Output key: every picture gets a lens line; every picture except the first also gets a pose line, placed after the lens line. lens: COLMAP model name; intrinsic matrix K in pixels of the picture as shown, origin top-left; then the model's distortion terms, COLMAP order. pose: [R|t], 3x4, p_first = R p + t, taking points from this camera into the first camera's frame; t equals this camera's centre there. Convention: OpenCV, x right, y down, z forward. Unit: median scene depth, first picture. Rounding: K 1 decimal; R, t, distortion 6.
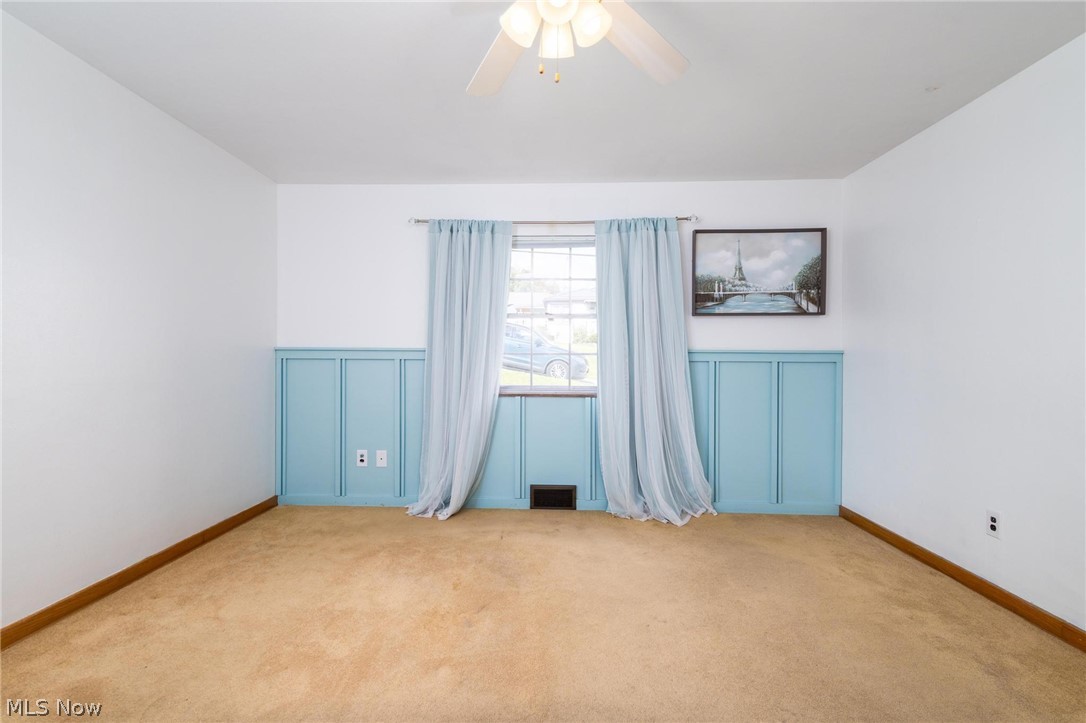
lens RADIAL K [[515.0, 0, 539.4], [0, 515.0, 362.2], [0, 0, 1]] dist [0.010395, -0.002089]
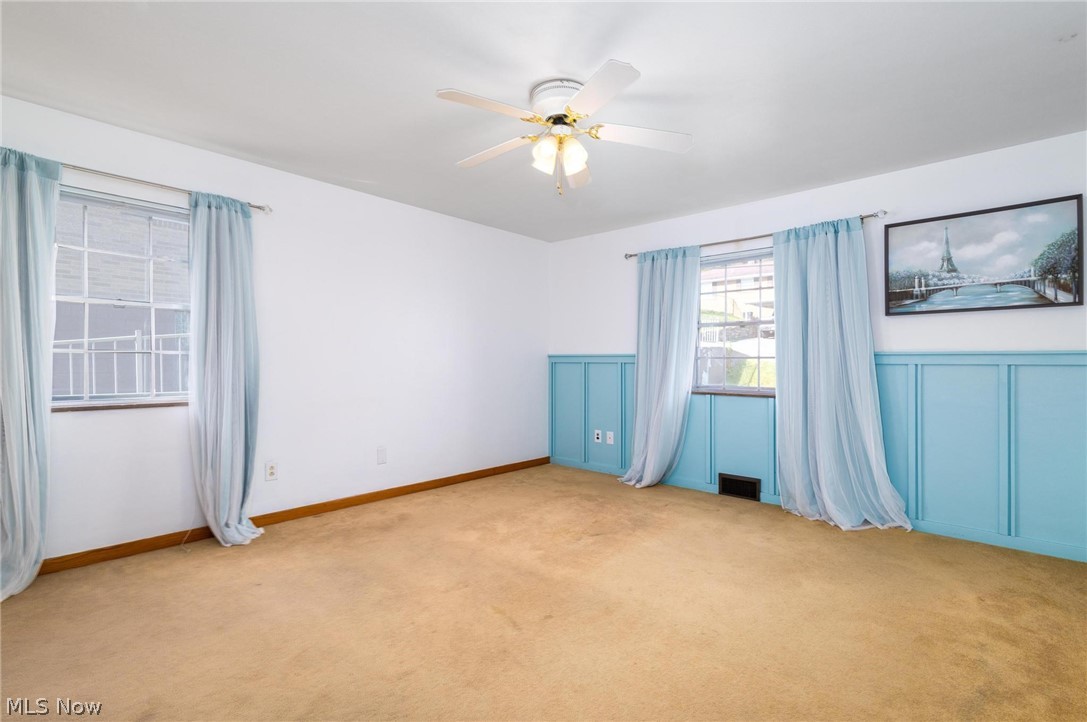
lens RADIAL K [[515.5, 0, 547.1], [0, 515.5, 363.3], [0, 0, 1]] dist [0.010395, -0.002089]
pose [[0.764984, -0.001041, -0.644048, 0.436273], [-0.002696, 0.999985, -0.004818, 0.002688], [0.644044, 0.005422, 0.764970, -0.119893]]
